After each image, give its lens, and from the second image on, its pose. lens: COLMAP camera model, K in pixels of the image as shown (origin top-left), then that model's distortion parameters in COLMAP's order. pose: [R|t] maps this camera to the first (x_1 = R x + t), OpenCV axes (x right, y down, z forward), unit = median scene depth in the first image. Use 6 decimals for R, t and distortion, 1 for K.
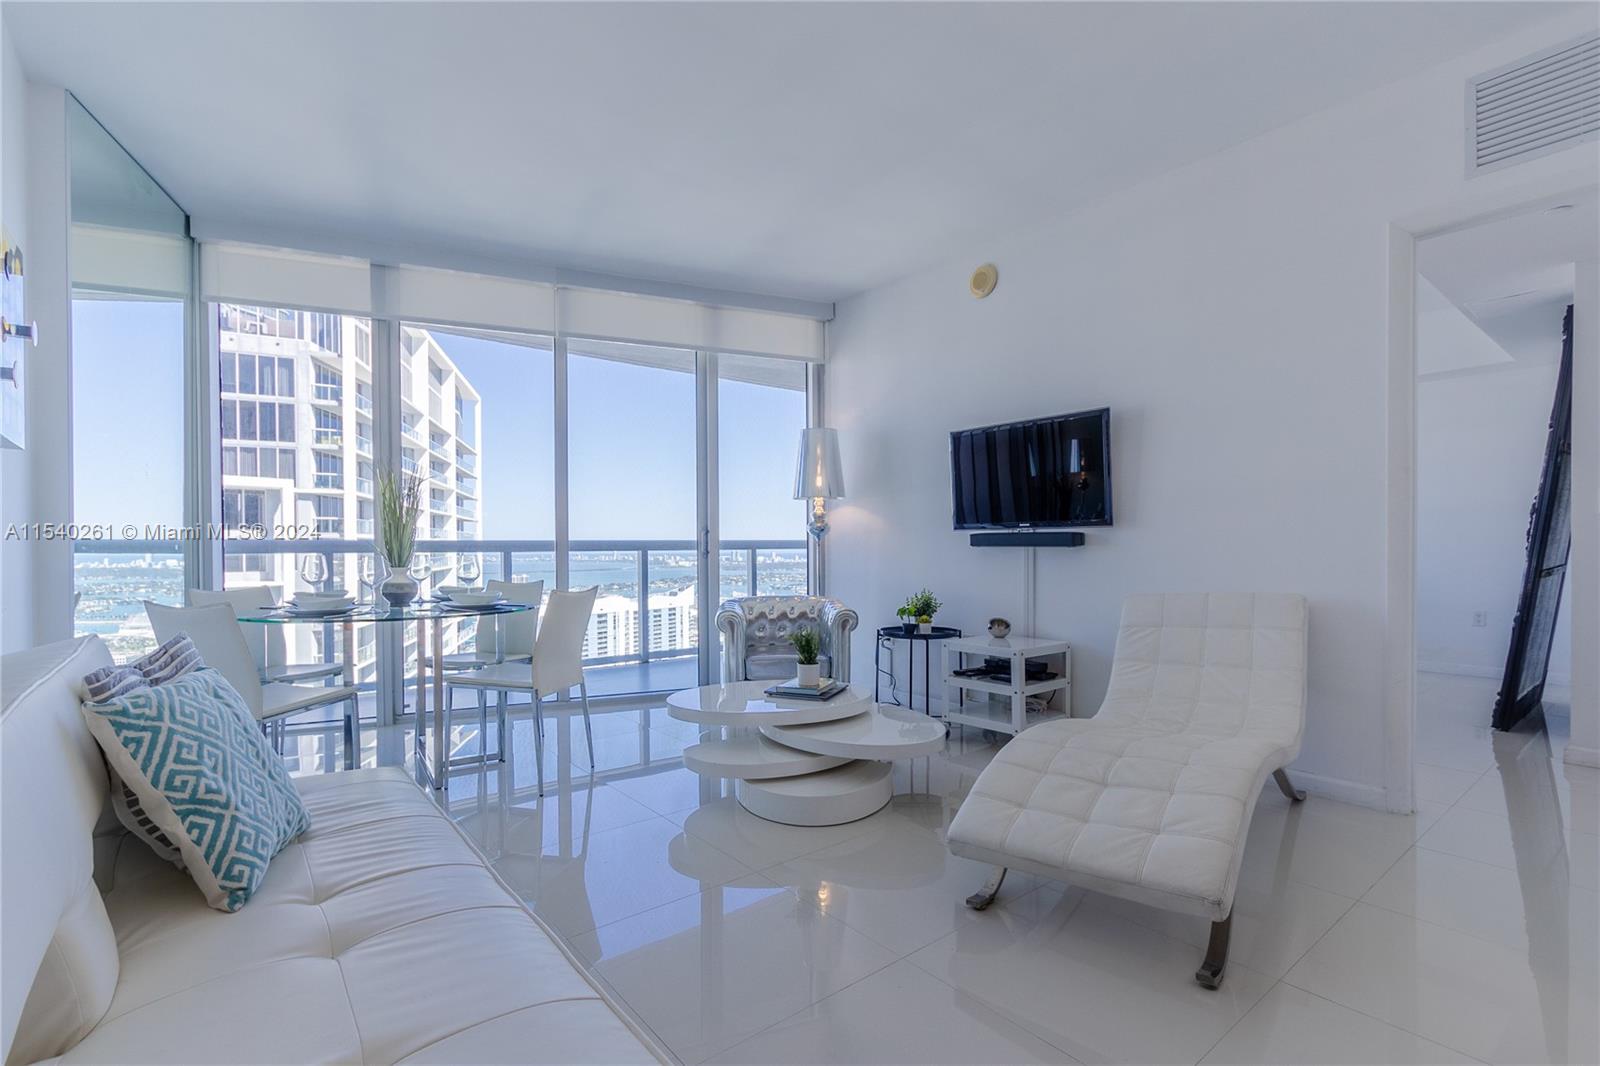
lens RADIAL K [[729.5, 0, 782.8], [0, 729.5, 552.8], [0, 0, 1]] dist [0.010688, -0.000286]
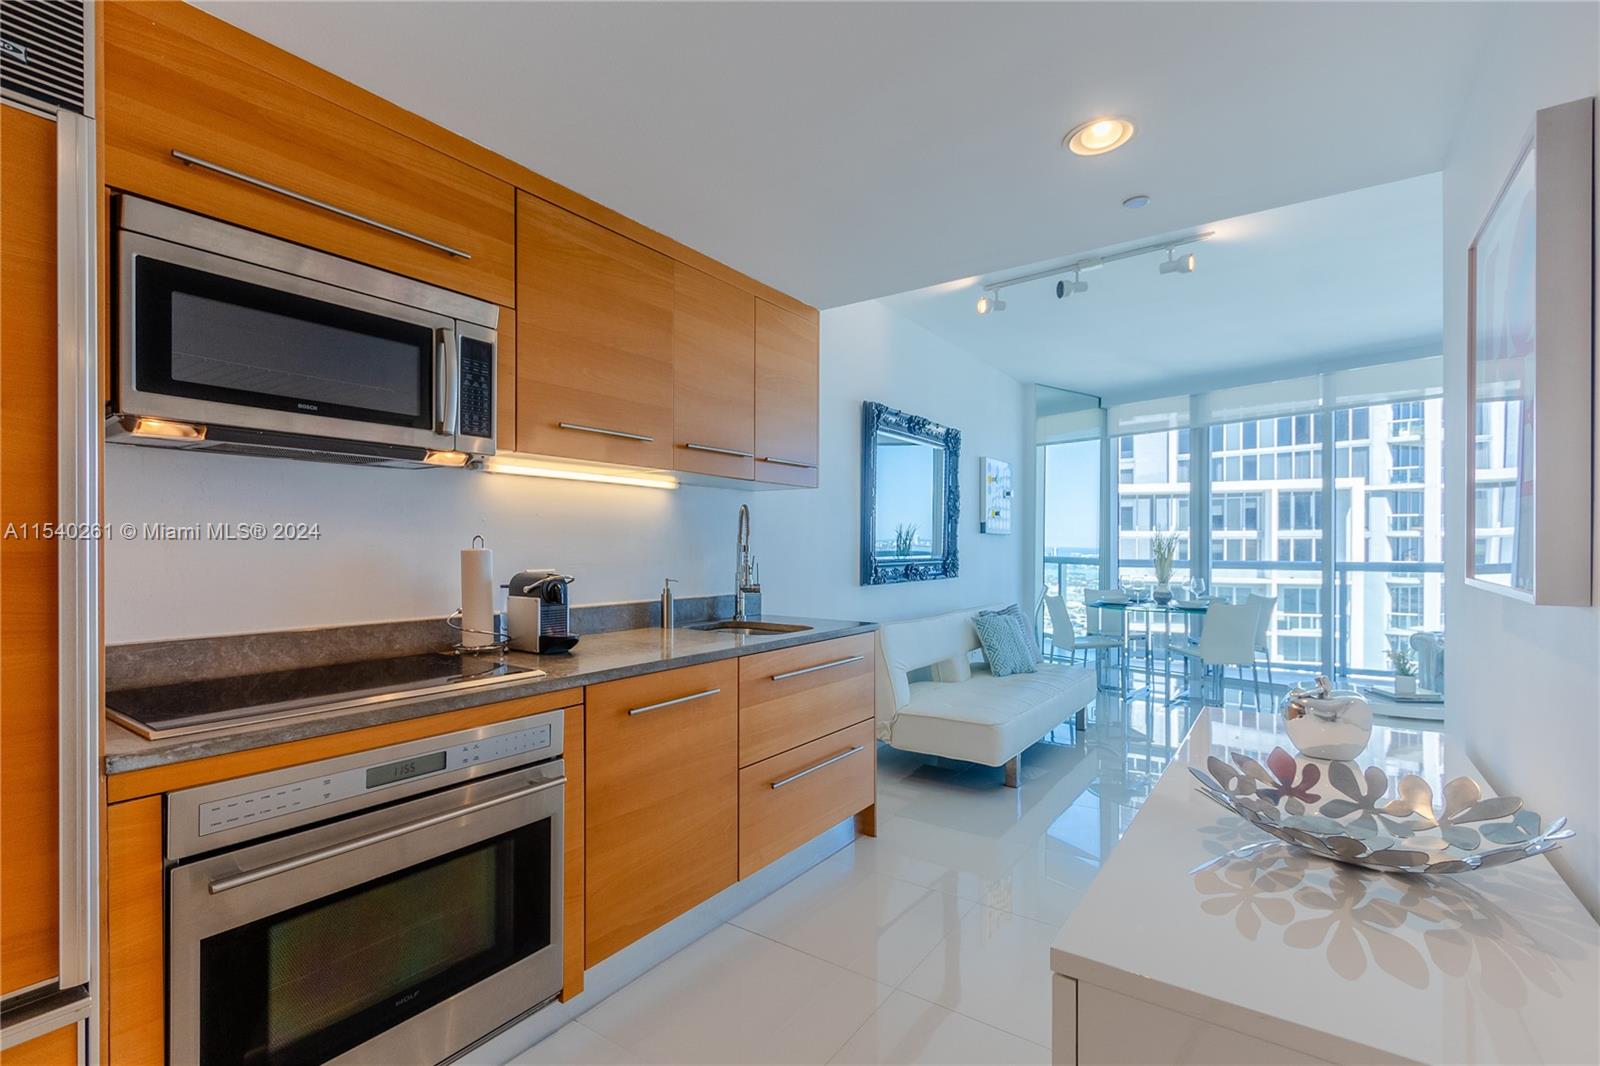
lens RADIAL K [[735.6, 0, 780.7], [0, 735.6, 545.4], [0, 0, 1]] dist [0.010238, -0.002235]
pose [[0.280905, 0.006465, -0.959714, 0.601904], [-0.009995, 0.999943, 0.003811, -0.044692], [0.959683, 0.008522, 0.280954, -0.263763]]
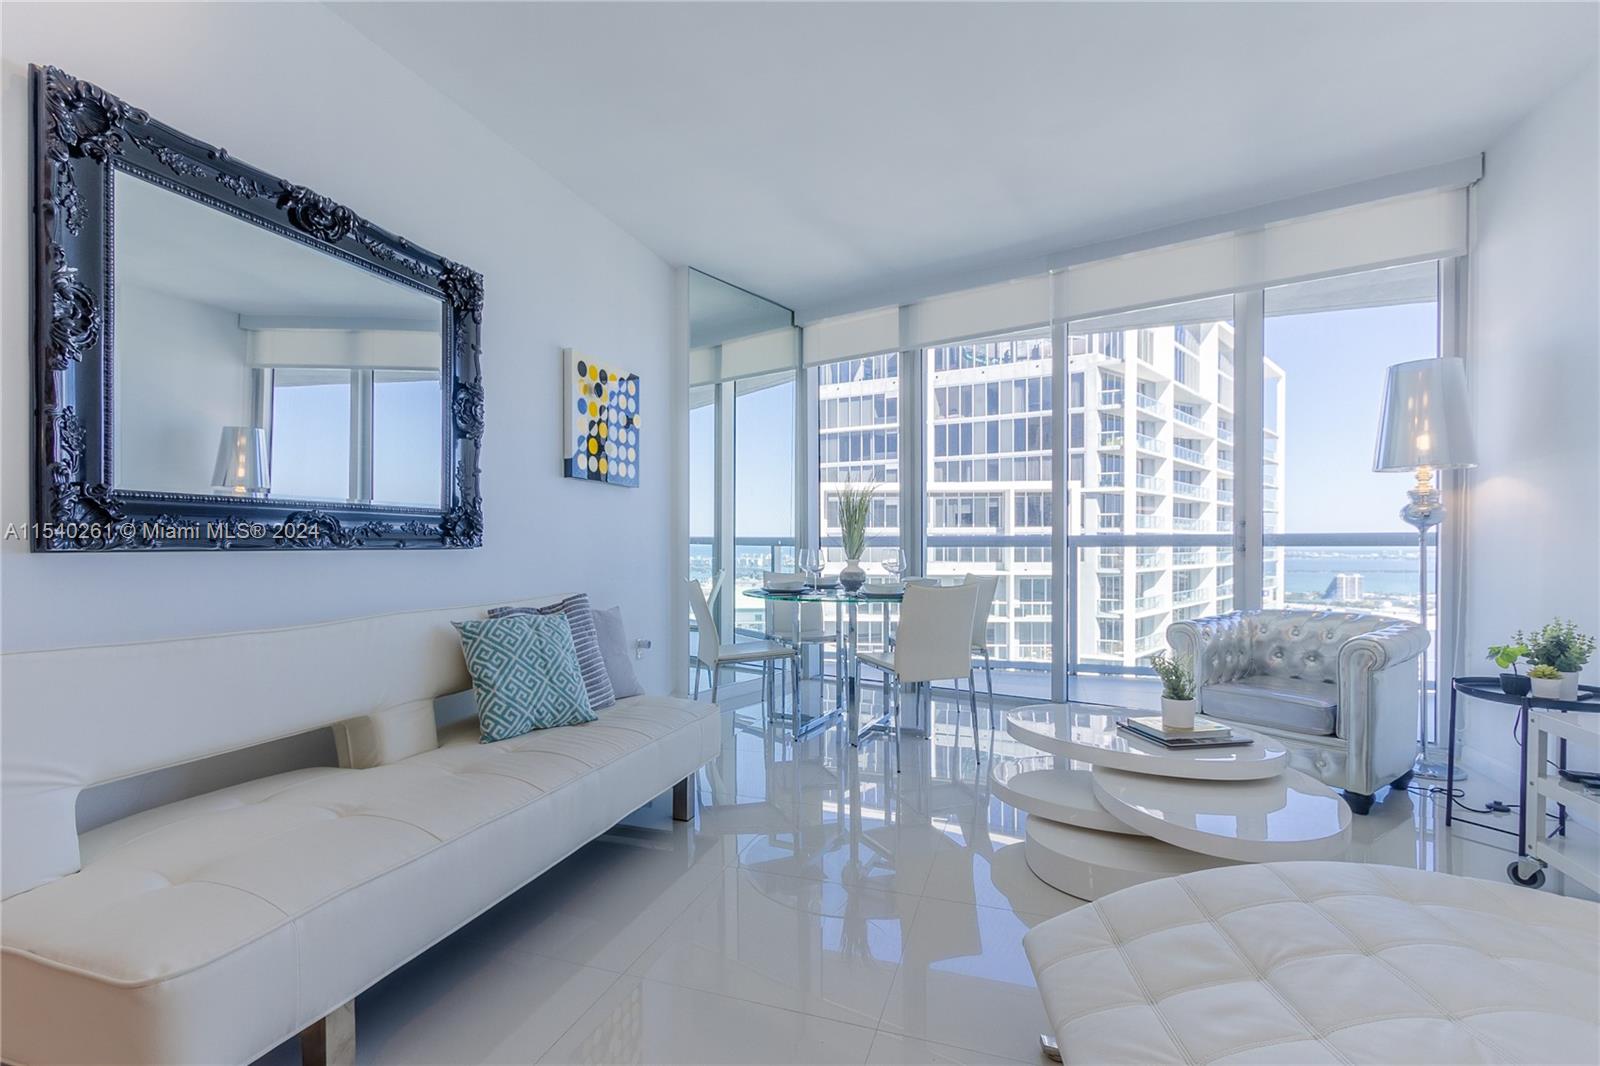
lens RADIAL K [[729.5, 0, 782.8], [0, 729.5, 552.8], [0, 0, 1]] dist [0.010688, -0.000286]
pose [[0.537915, 0.013531, -0.842890, 0.276783], [-0.006443, 0.999908, 0.011939, -0.002966], [0.842974, -0.000991, 0.537953, 0.153060]]
